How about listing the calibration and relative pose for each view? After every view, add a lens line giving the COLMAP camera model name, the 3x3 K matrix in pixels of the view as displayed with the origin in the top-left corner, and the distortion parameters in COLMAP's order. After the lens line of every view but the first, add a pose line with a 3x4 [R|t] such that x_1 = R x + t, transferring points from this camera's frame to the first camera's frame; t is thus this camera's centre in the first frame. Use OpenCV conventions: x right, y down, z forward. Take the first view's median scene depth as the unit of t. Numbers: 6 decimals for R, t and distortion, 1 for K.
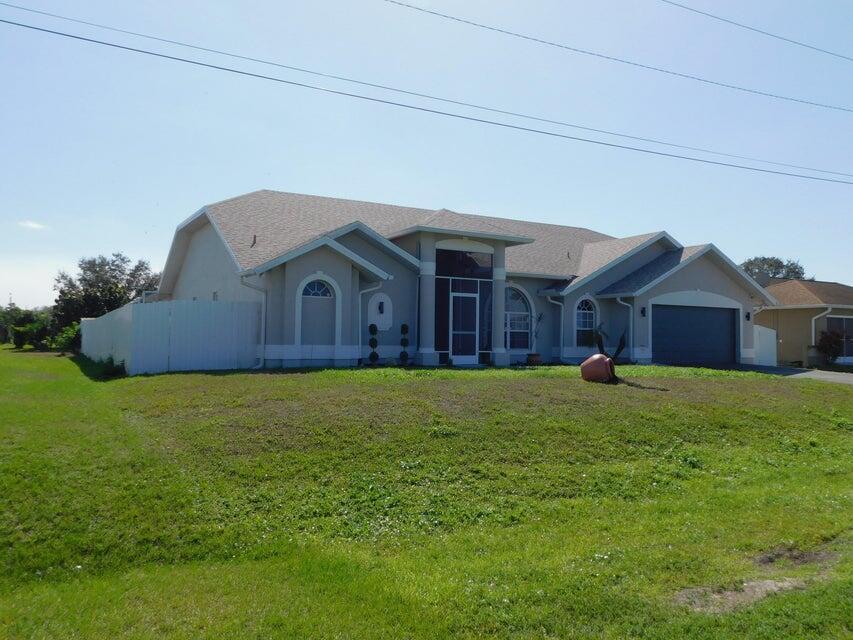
lens RADIAL K [[693.6, 0, 425.9], [0, 693.6, 320.1], [0, 0, 1]] dist [0.004785, 0.000129]
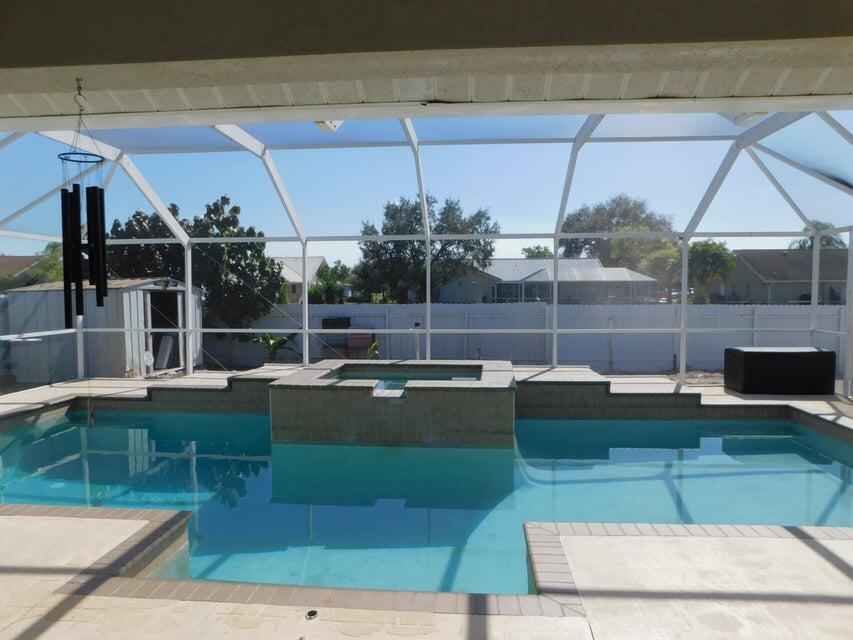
lens RADIAL K [[555.8, 0, 429.3], [0, 555.8, 311.9], [0, 0, 1]] dist [-0.057616, 0.030932]
pose [[0.837723, 0.001248, -0.546094, -0.078155], [0.034279, 0.997905, 0.054864, 0.007912], [0.545018, -0.064680, 0.835926, 0.447399]]
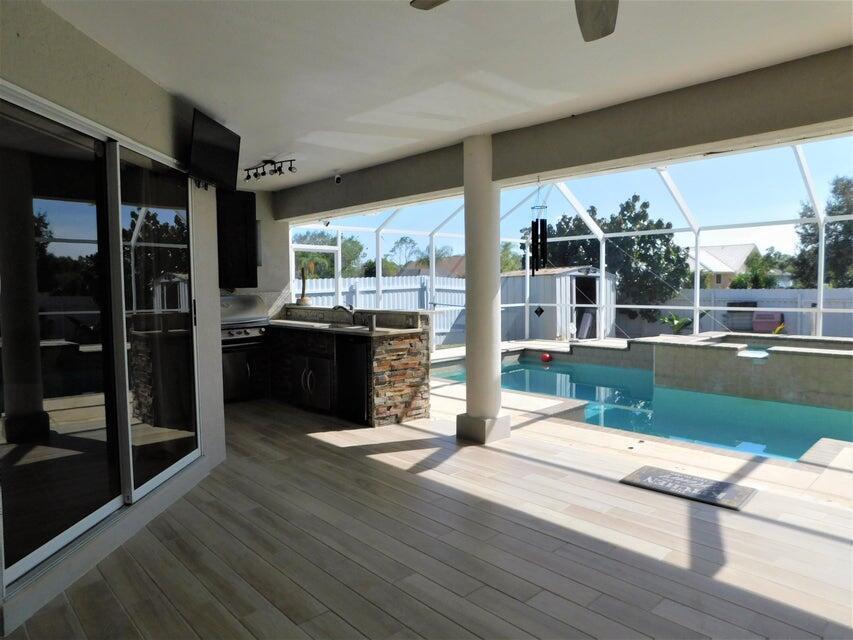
lens RADIAL K [[555.8, 0, 434.0], [0, 555.8, 309.6], [0, 0, 1]] dist [-0.057616, 0.030932]
pose [[0.260924, 0.022128, -0.965106, -0.047522], [0.044465, 0.998401, 0.034912, 0.010529], [0.964335, -0.052023, 0.259523, 0.431859]]
